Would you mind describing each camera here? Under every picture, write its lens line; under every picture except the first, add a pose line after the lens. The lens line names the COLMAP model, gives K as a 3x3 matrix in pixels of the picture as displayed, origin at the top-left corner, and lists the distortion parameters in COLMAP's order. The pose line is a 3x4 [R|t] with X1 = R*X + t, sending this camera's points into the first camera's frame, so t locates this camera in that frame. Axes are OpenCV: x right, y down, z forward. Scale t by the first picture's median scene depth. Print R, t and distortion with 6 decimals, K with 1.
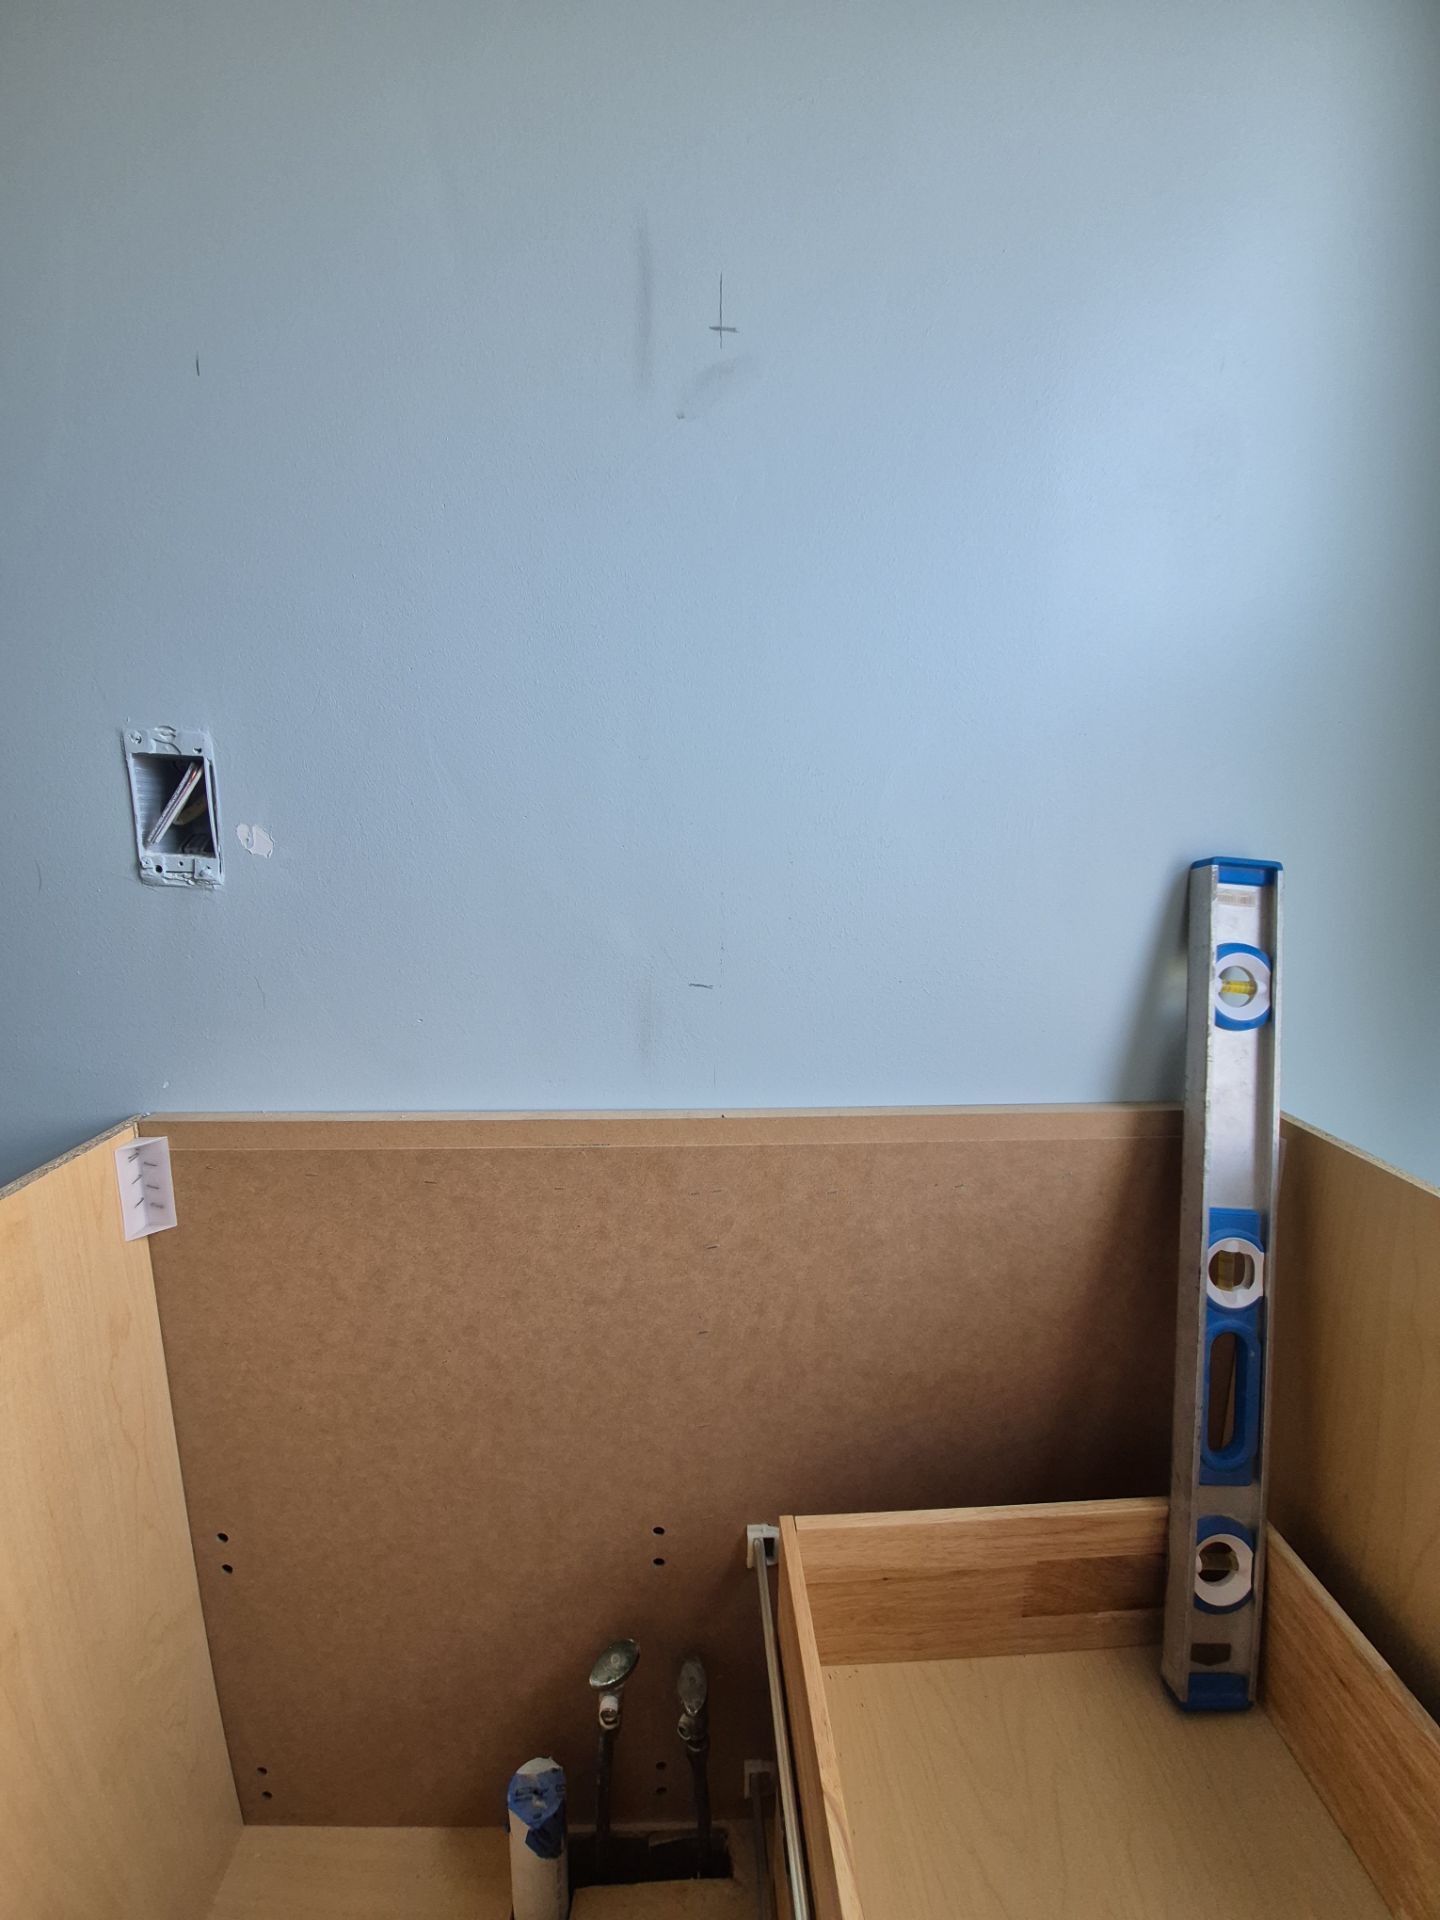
lens RADIAL K [[740.4, 0, 713.2], [0, 740.4, 952.0], [0, 0, 1]] dist [-0.018764, -0.002263]
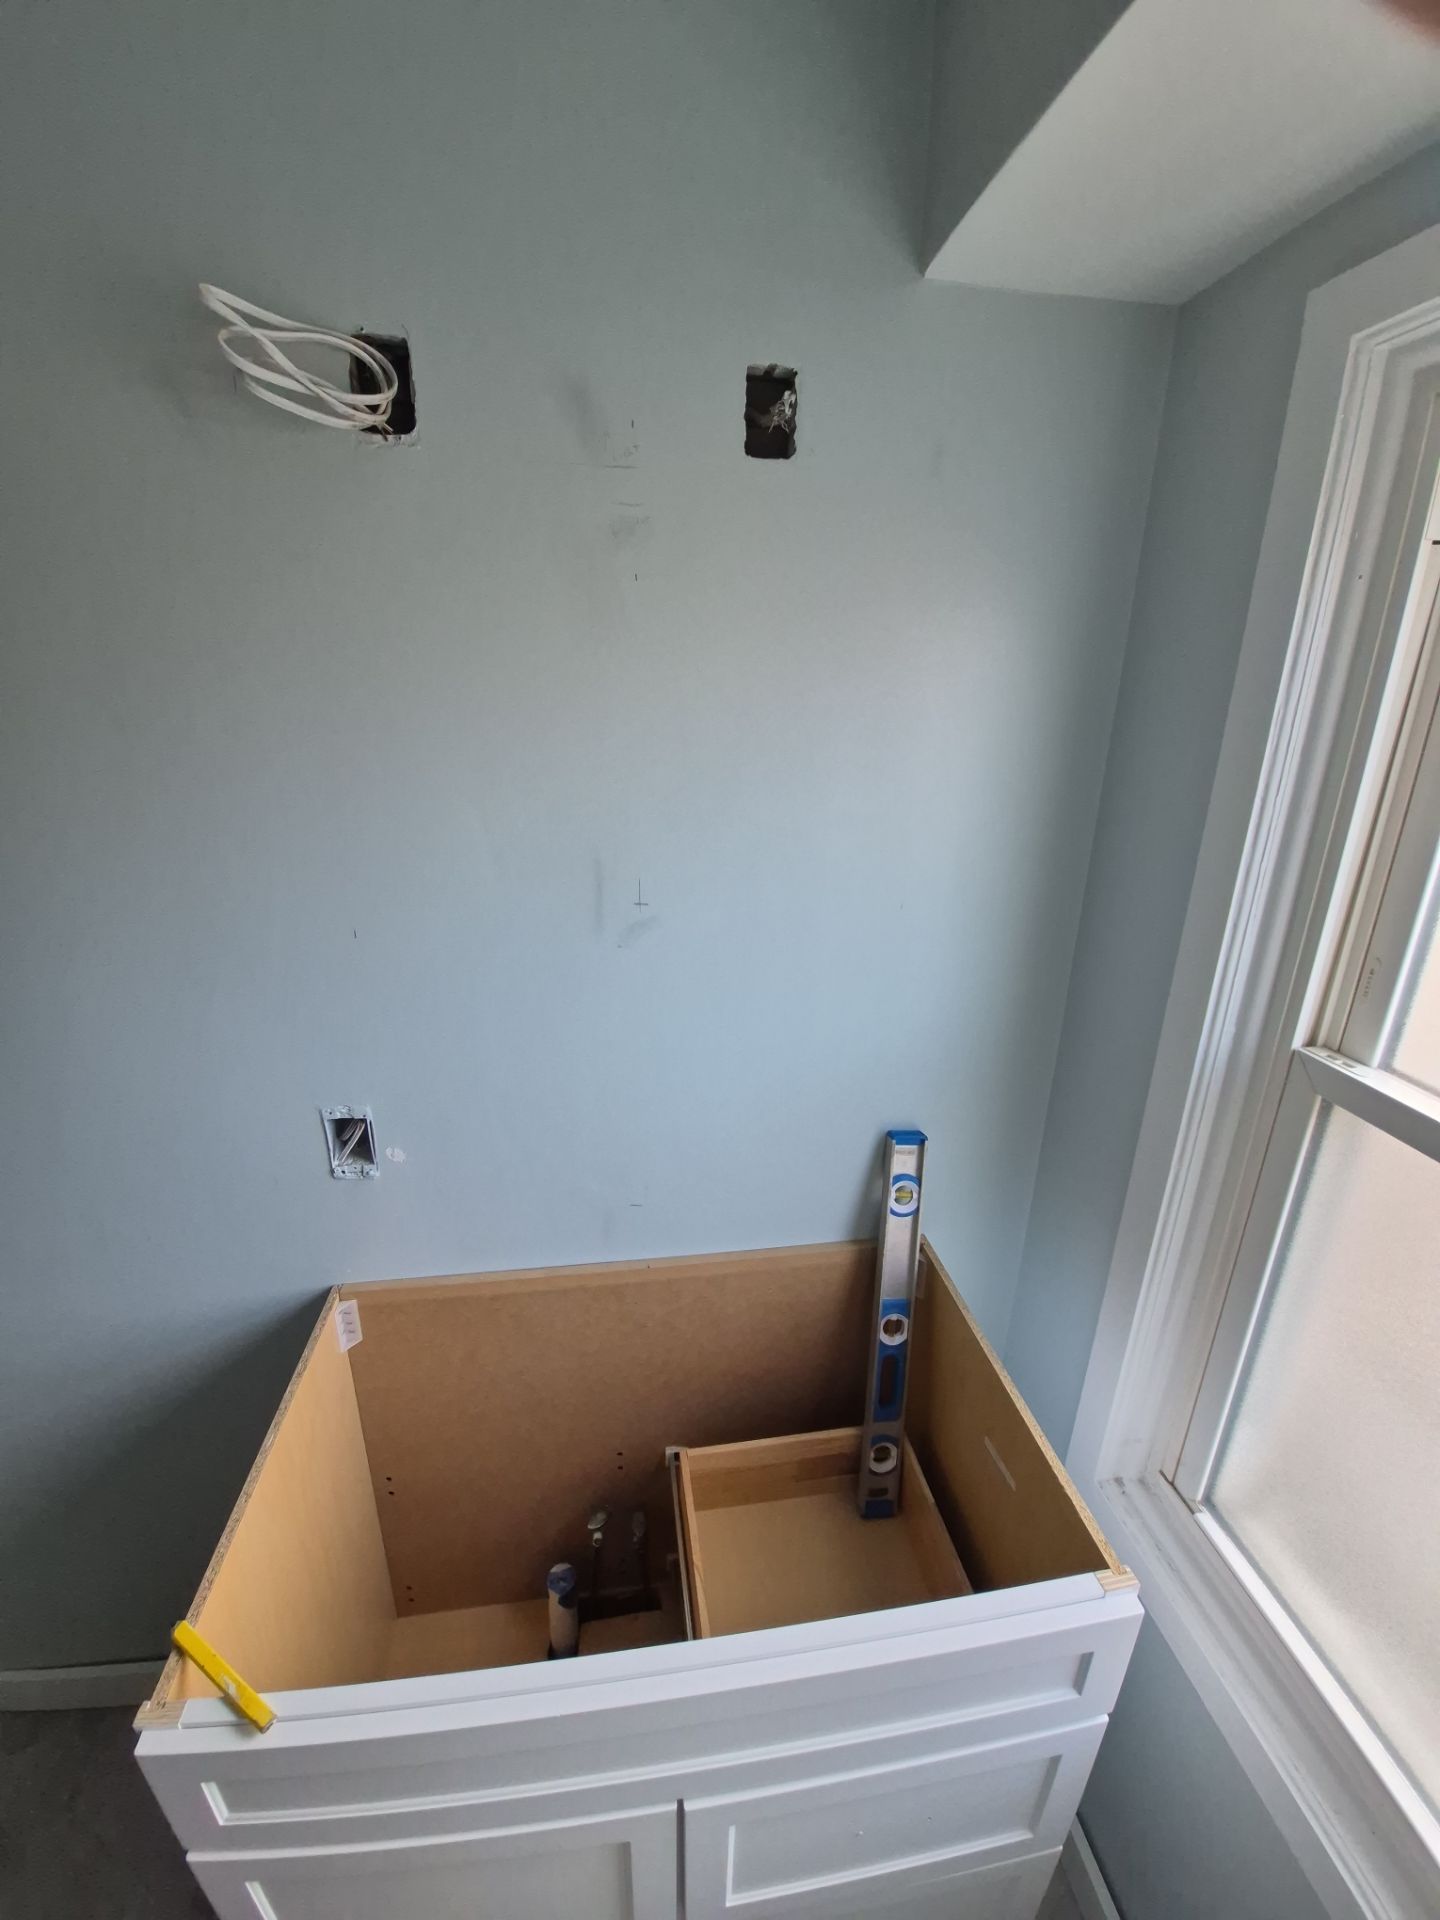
lens RADIAL K [[740.4, 0, 712.2], [0, 740.4, 948.7], [0, 0, 1]] dist [-0.018764, -0.002263]
pose [[0.994738, -0.021234, 0.100230, 0.003862], [0.006319, 0.989140, 0.146839, -0.929335], [-0.102260, -0.145433, 0.984069, -0.846386]]
